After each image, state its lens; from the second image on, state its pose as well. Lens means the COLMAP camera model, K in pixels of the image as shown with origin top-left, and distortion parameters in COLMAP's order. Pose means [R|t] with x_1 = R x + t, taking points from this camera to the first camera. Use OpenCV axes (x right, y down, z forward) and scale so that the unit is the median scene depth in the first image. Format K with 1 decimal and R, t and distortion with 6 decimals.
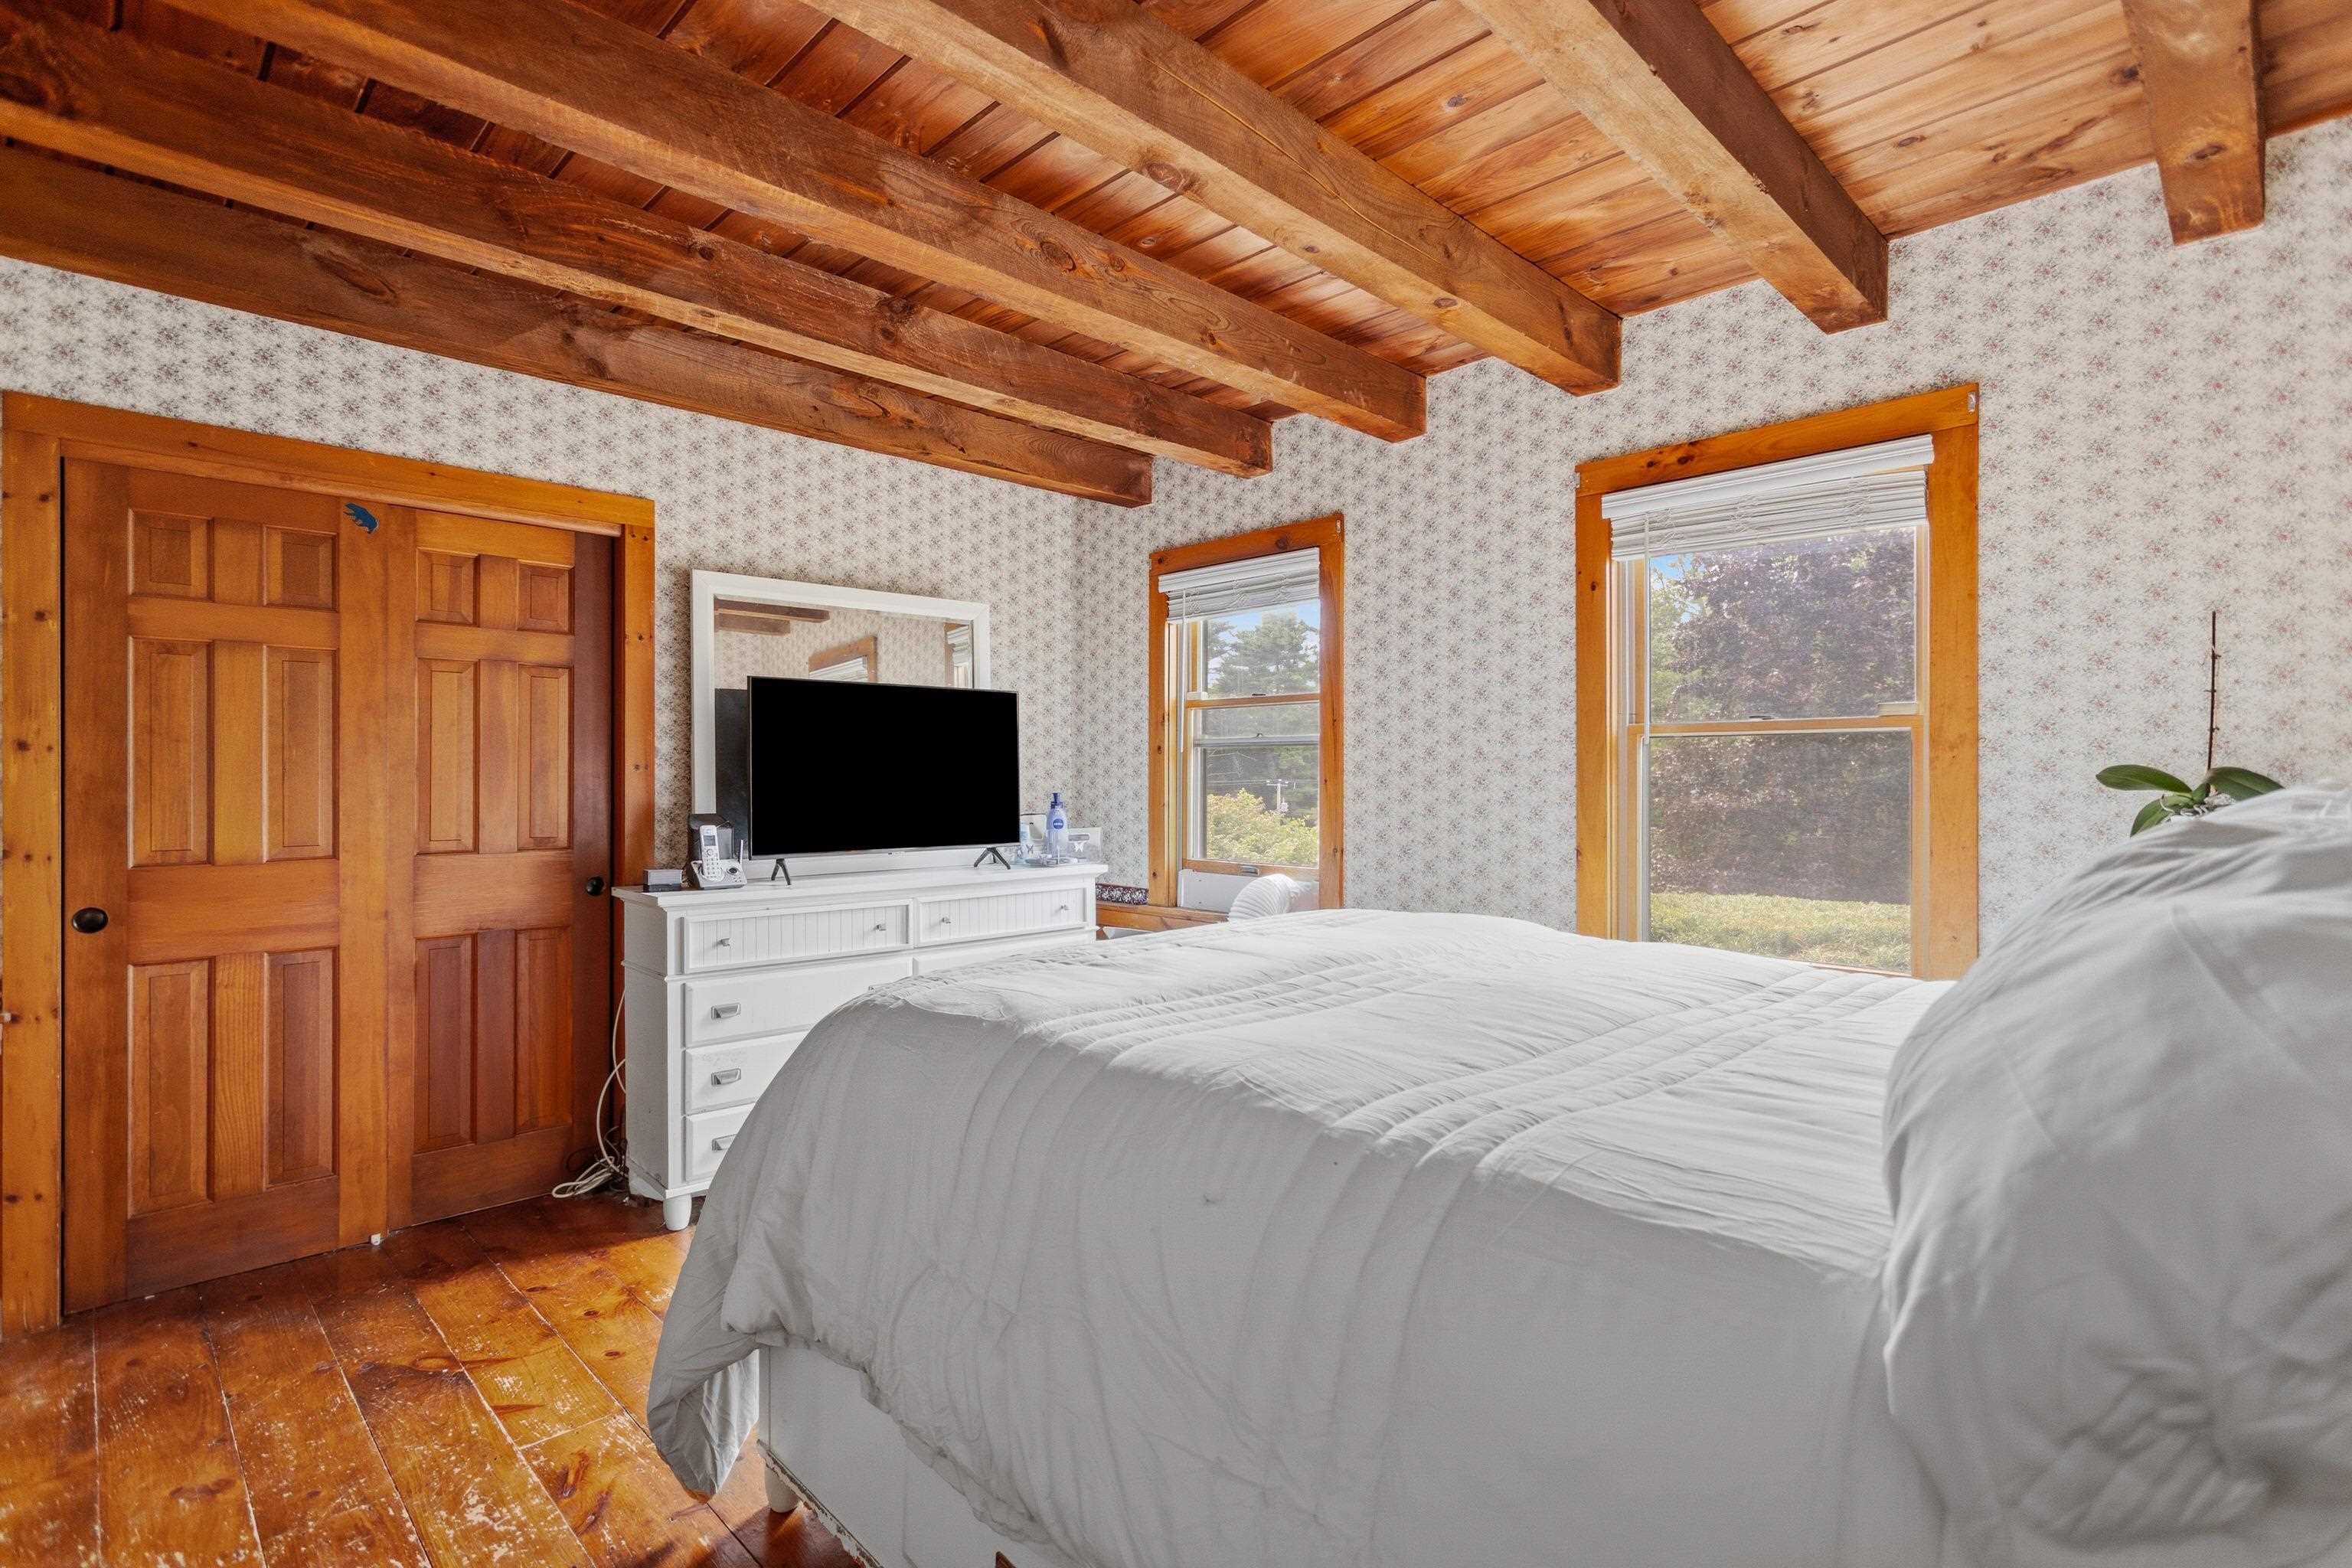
lens RADIAL K [[1114.3, 0, 1168.8], [0, 1114.3, 774.5], [0, 0, 1]] dist [-0.001994, 0.002865]
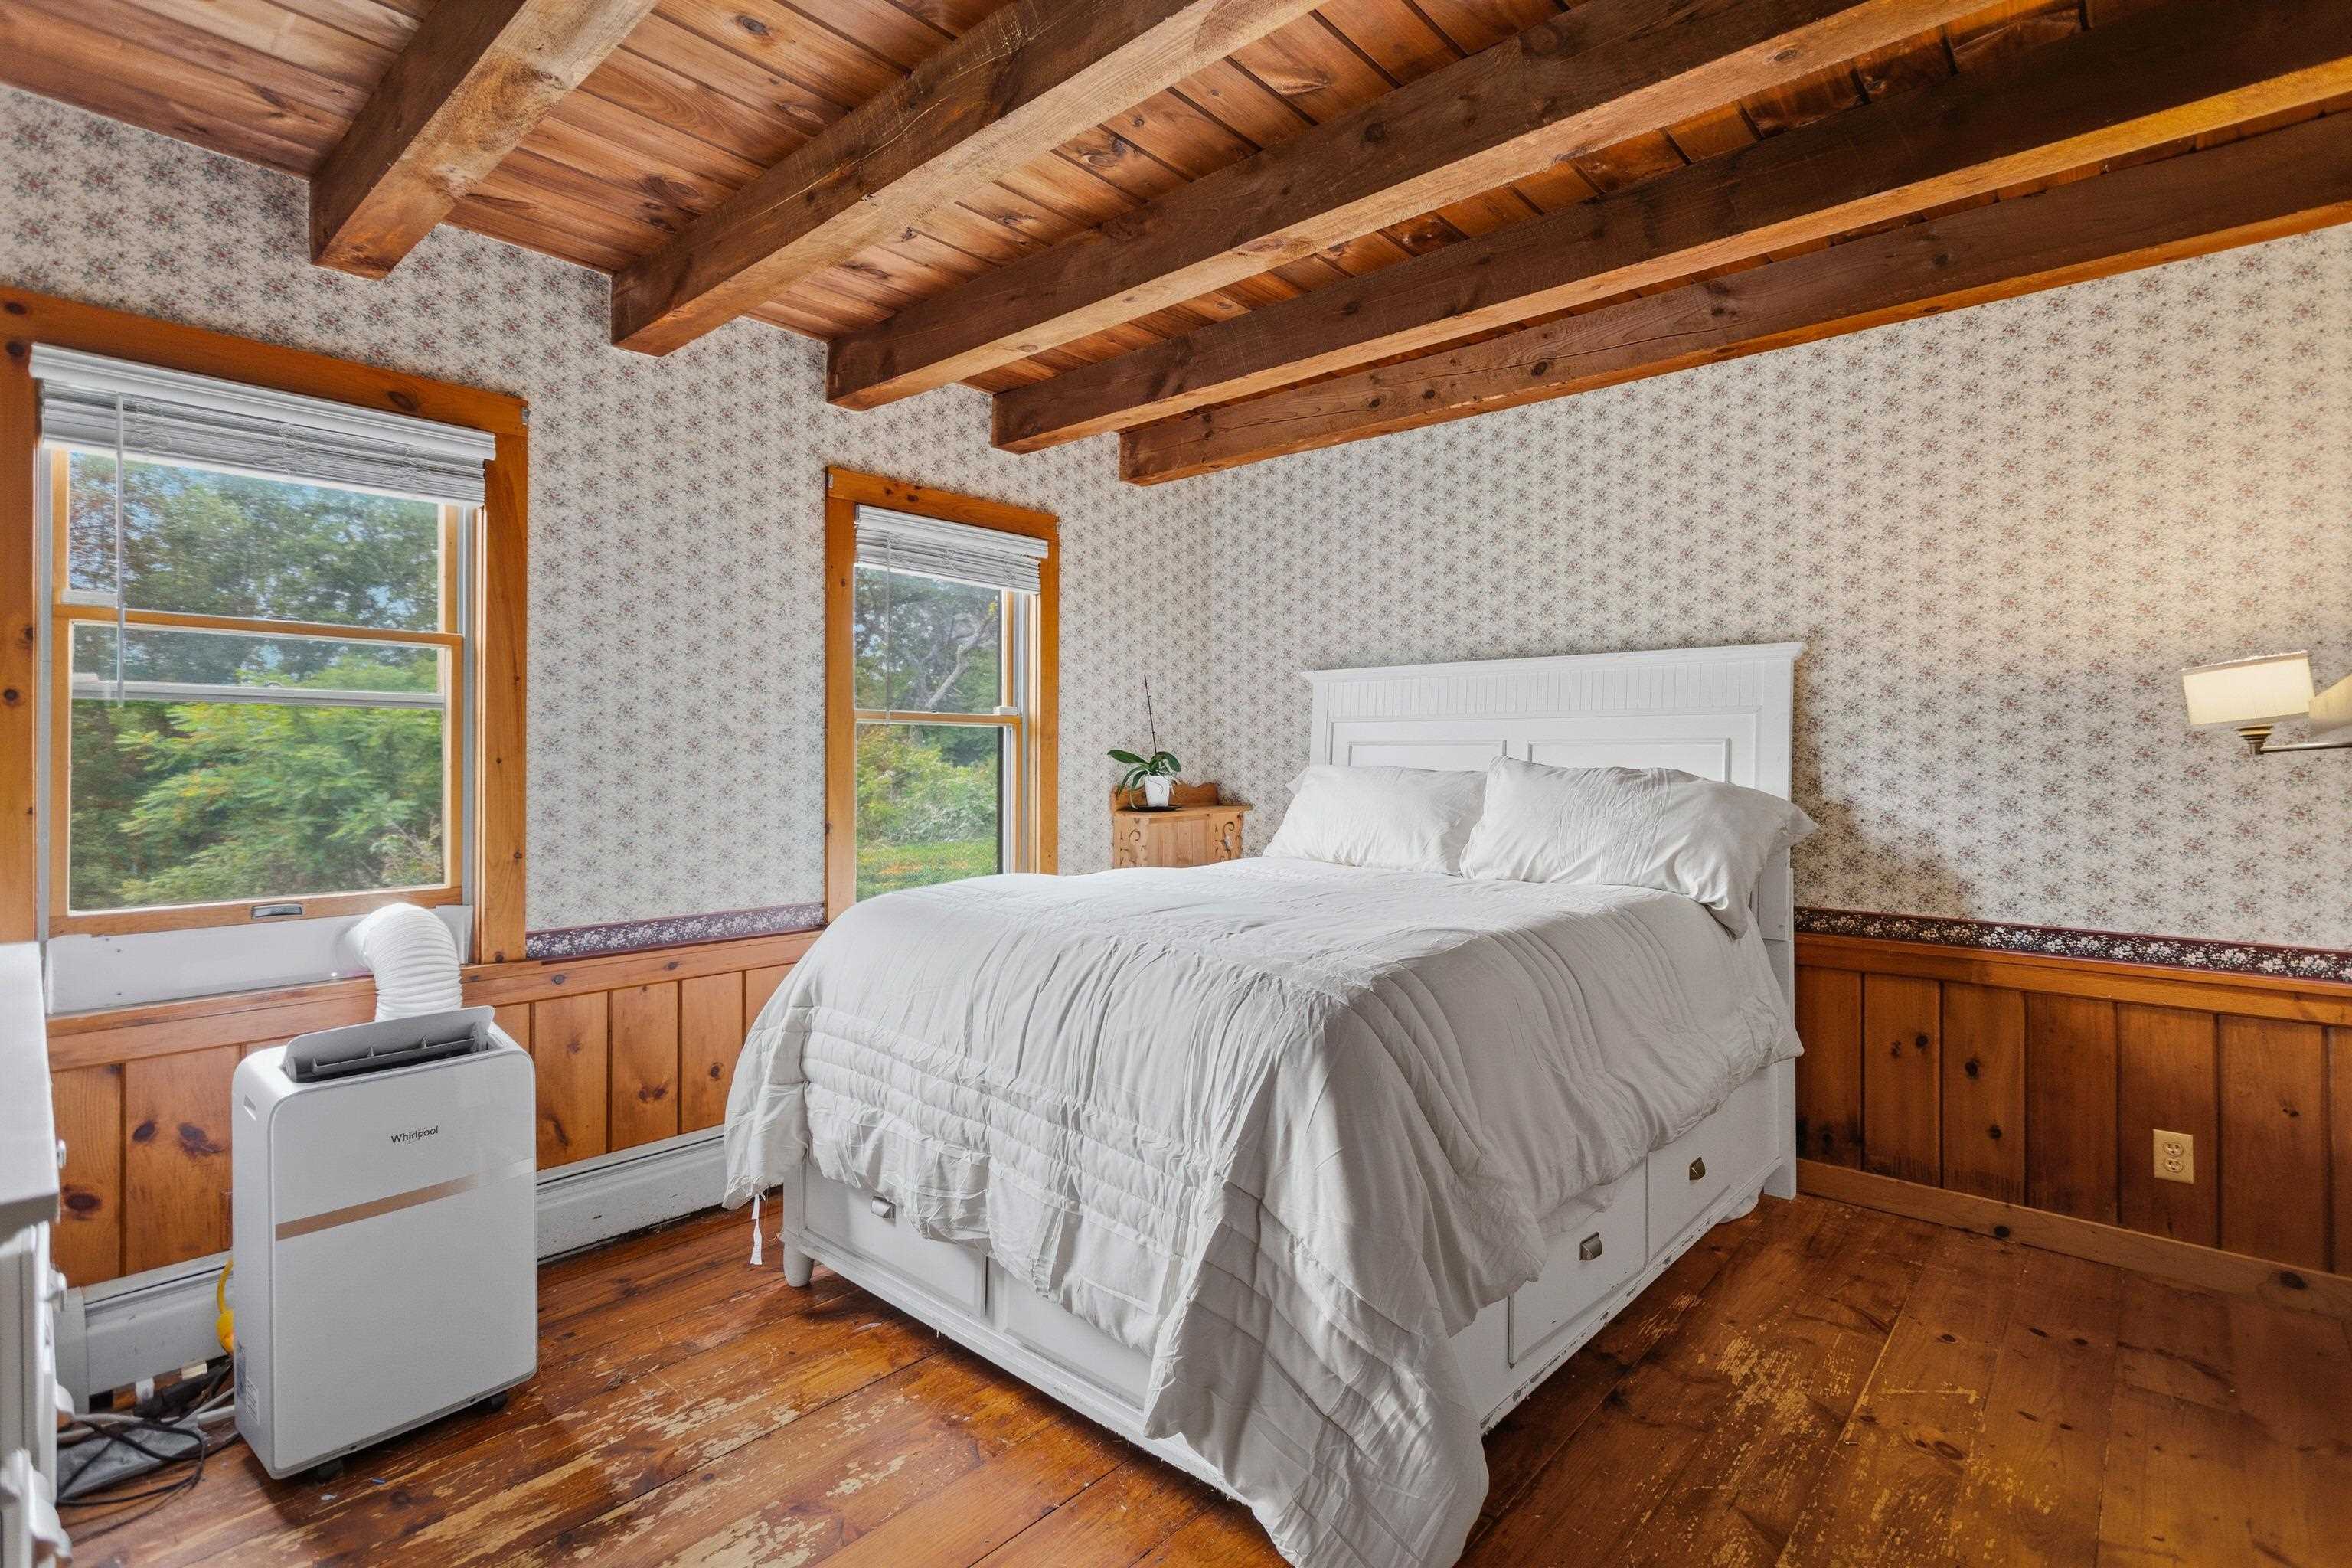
lens RADIAL K [[1114.3, 0, 1185.6], [0, 1114.3, 763.1], [0, 0, 1]] dist [-0.001994, 0.002865]
pose [[-0.071157, -0.003393, 0.997459, -0.726786], [-0.000673, 0.999994, 0.003353, 0.005439], [-0.997465, -0.000433, -0.071159, 0.725644]]
